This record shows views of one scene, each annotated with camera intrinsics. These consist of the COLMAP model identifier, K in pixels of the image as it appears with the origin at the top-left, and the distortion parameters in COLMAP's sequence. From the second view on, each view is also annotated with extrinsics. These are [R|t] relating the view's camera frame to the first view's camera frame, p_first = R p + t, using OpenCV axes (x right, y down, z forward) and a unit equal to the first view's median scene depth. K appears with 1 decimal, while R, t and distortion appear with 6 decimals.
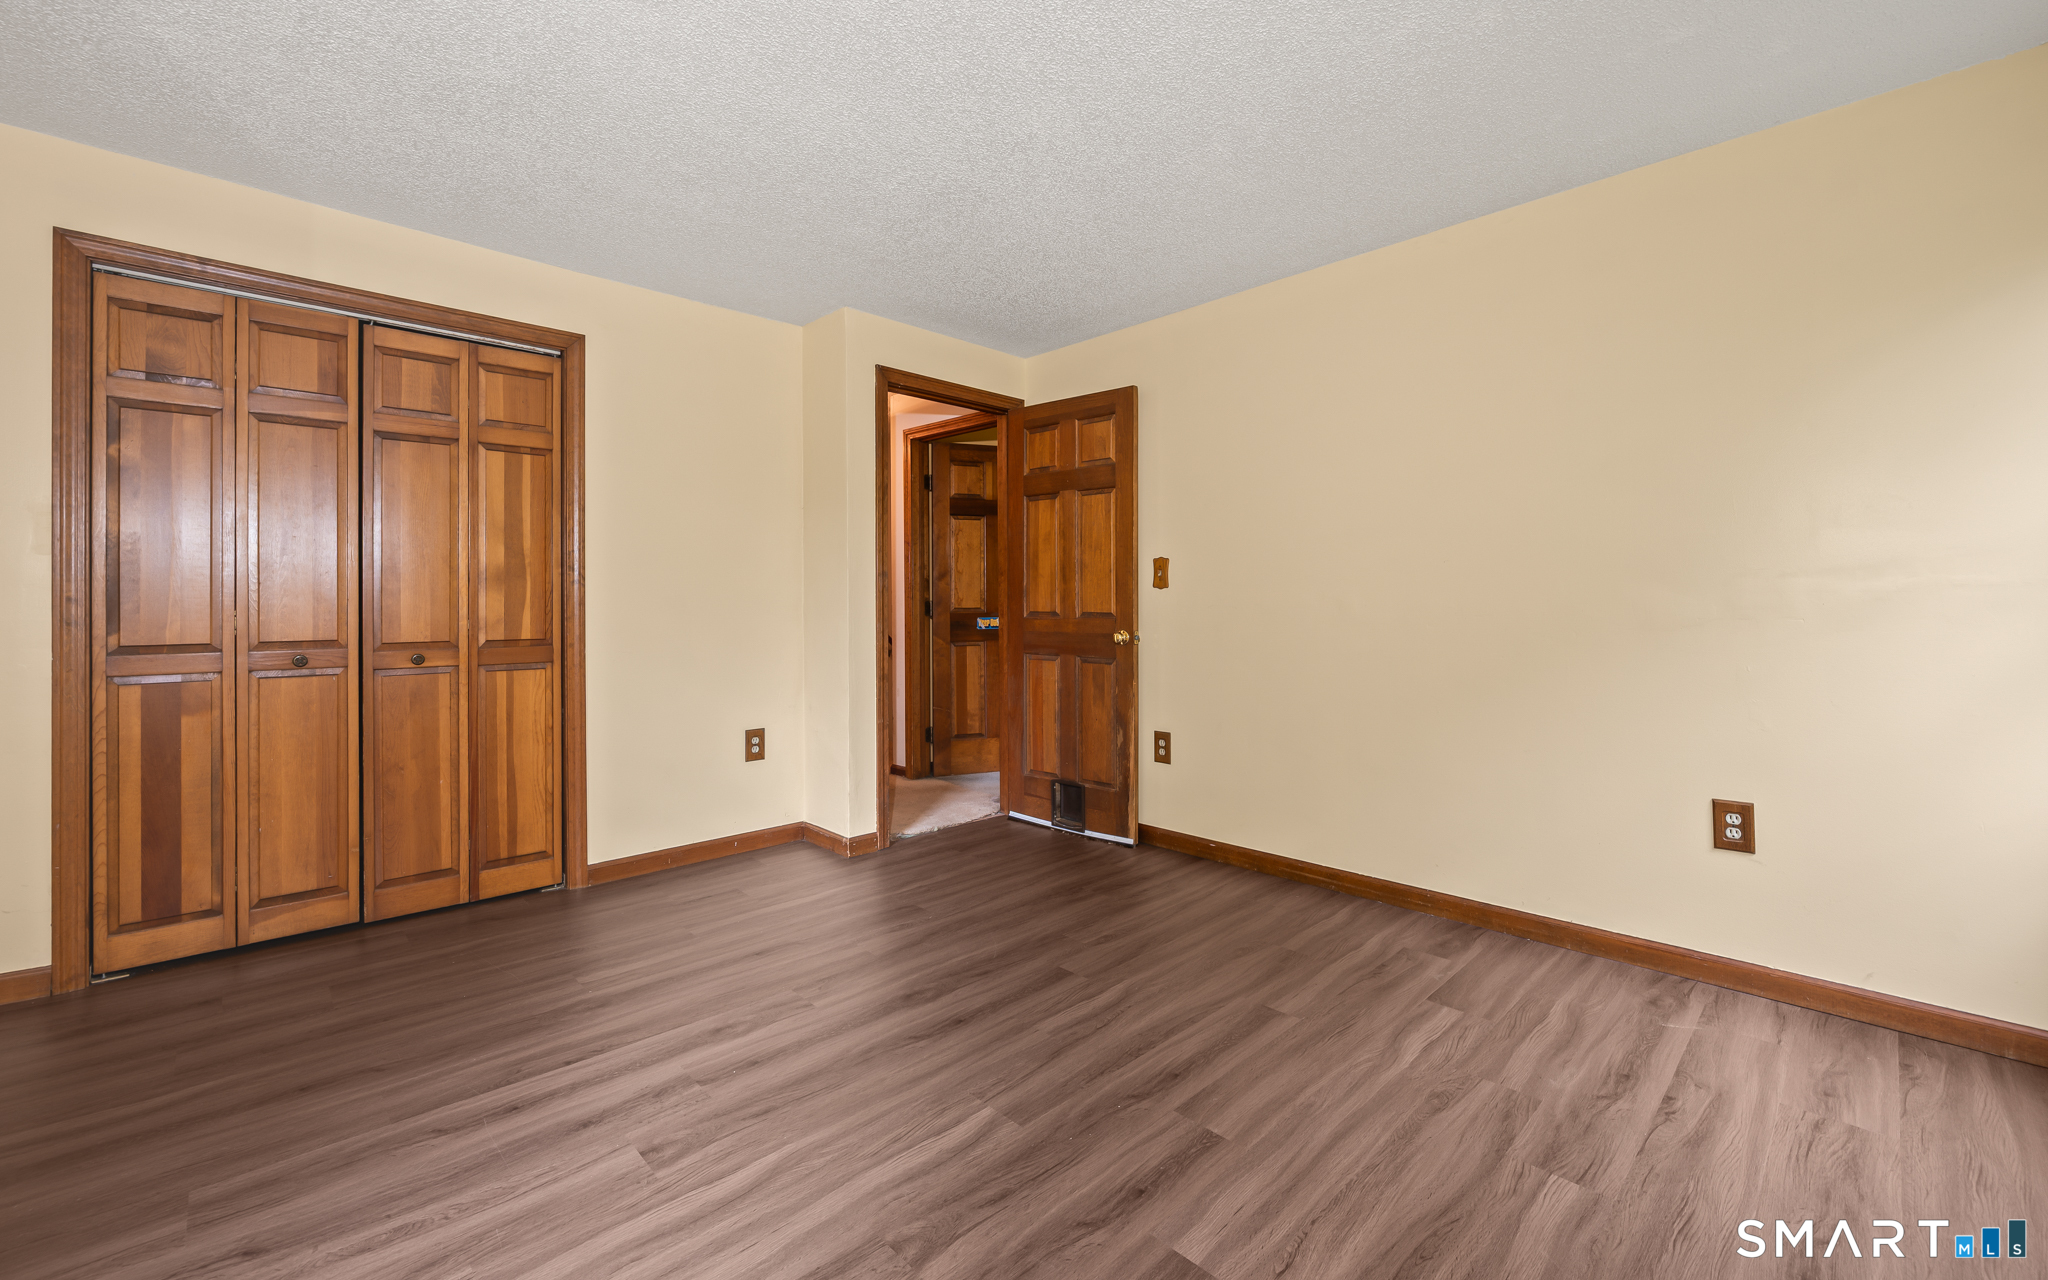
lens RADIAL K [[829.0, 0, 968.5], [0, 829.0, 588.2], [0, 0, 1]] dist [-0.000888, 0.000720]
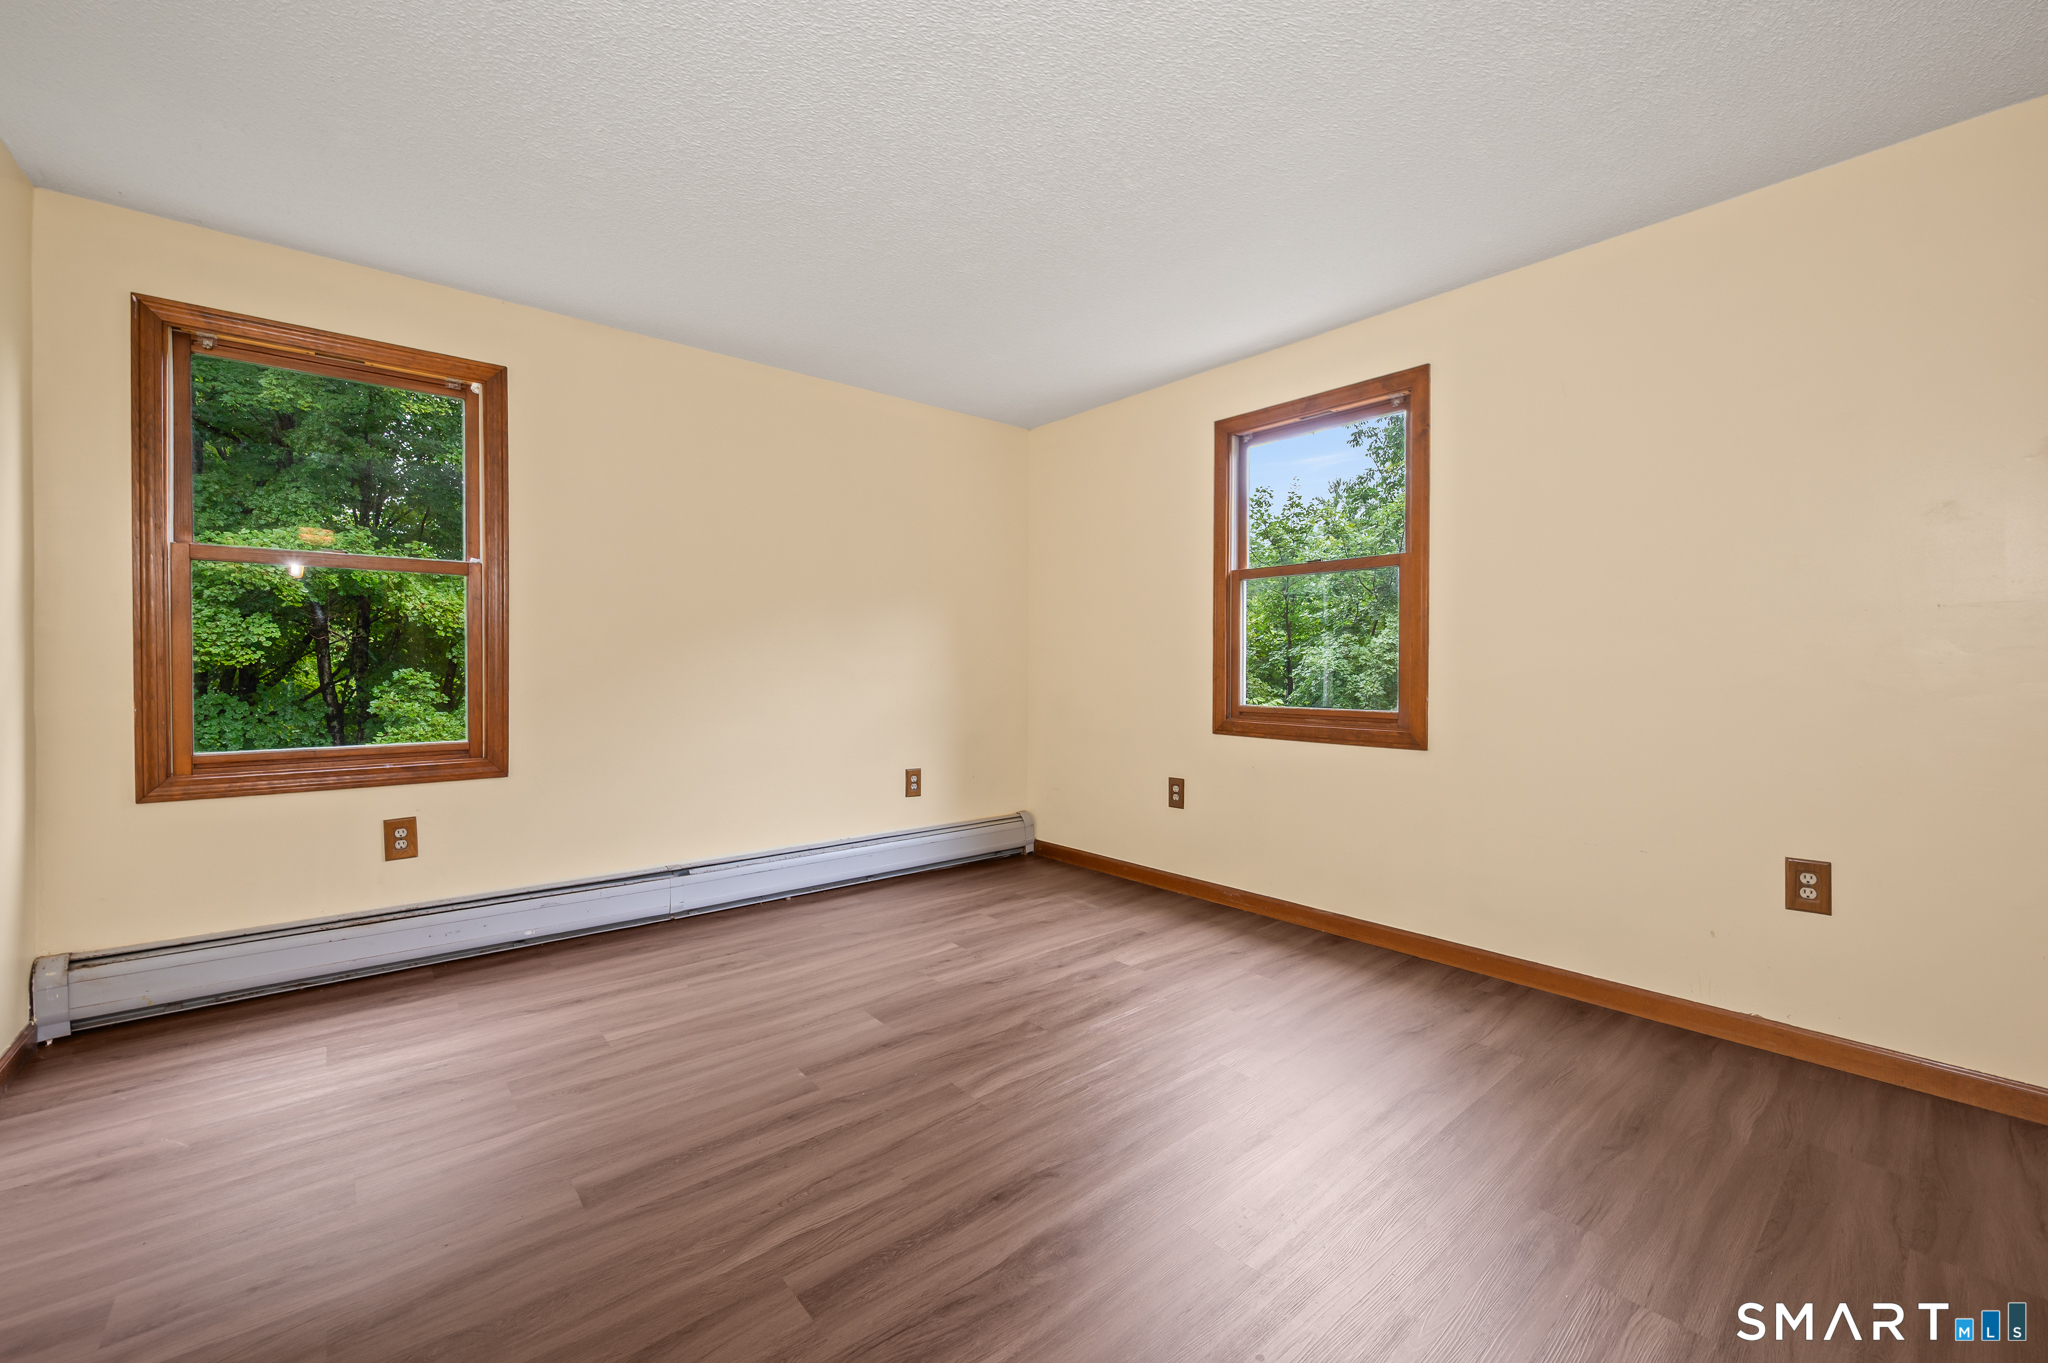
lens RADIAL K [[900.2, 0, 1030.2], [0, 900.2, 697.9], [0, 0, 1]] dist [0.000345, 0.000090]
pose [[-0.999998, -0.000344, -0.002002, -0.038068], [-0.000391, 0.999724, 0.023497, 0.032321], [0.001993, 0.023497, -0.999722, 1.761122]]
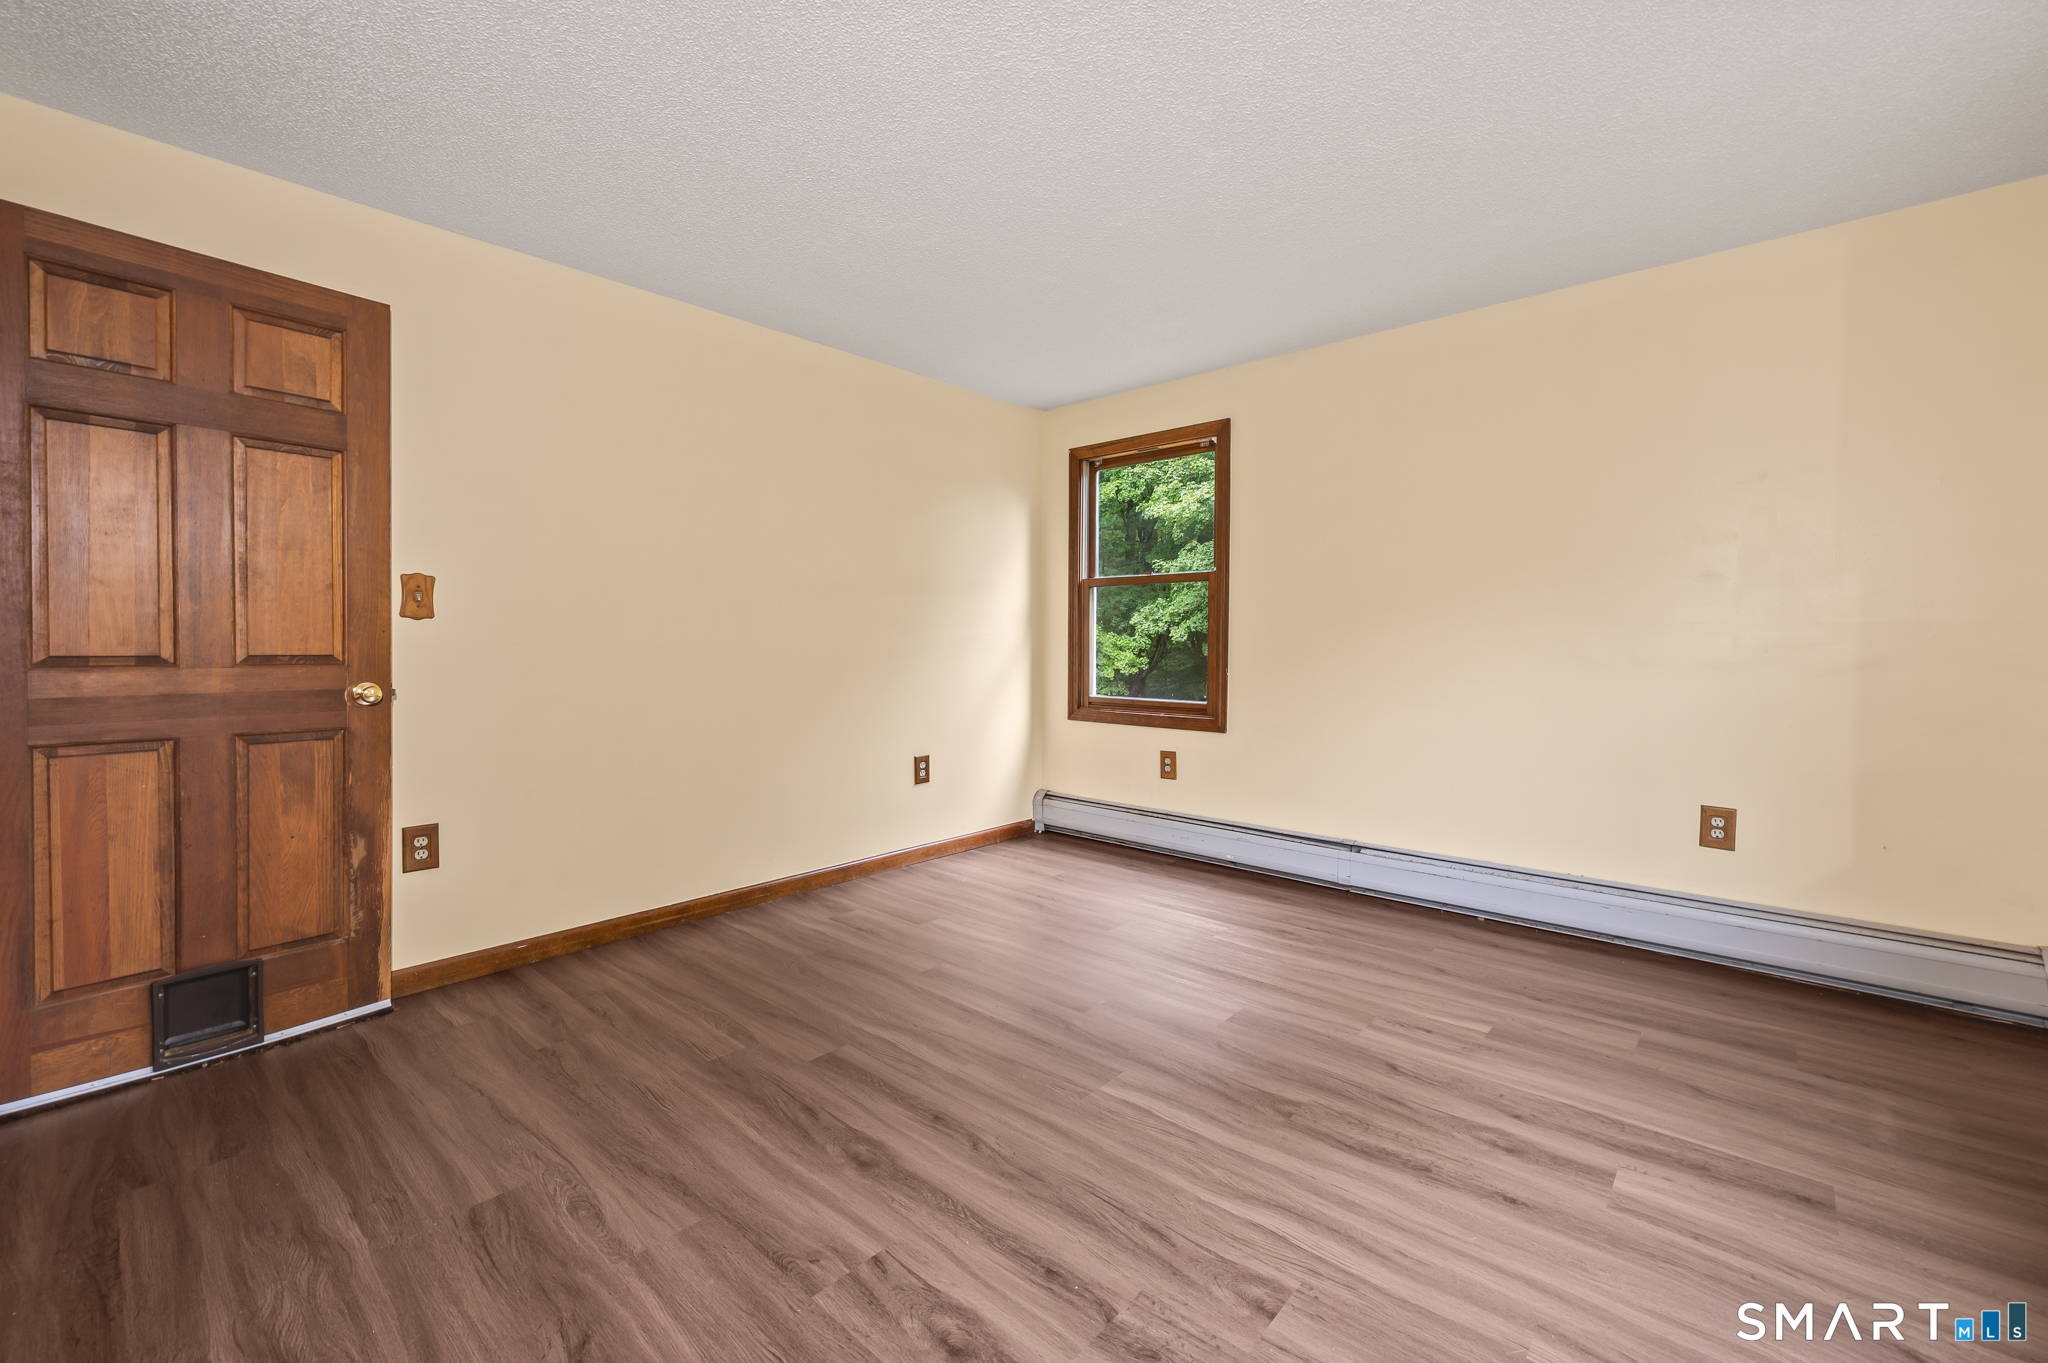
lens RADIAL K [[829.9, 0, 1011.8], [0, 829.9, 657.5], [0, 0, 1]] dist [0.000203, -0.000008]
pose [[-0.091776, -0.011937, 0.995708, -0.847353], [-0.019810, 0.999752, 0.010159, 0.026388], [-0.995583, -0.018793, -0.091990, 0.970861]]
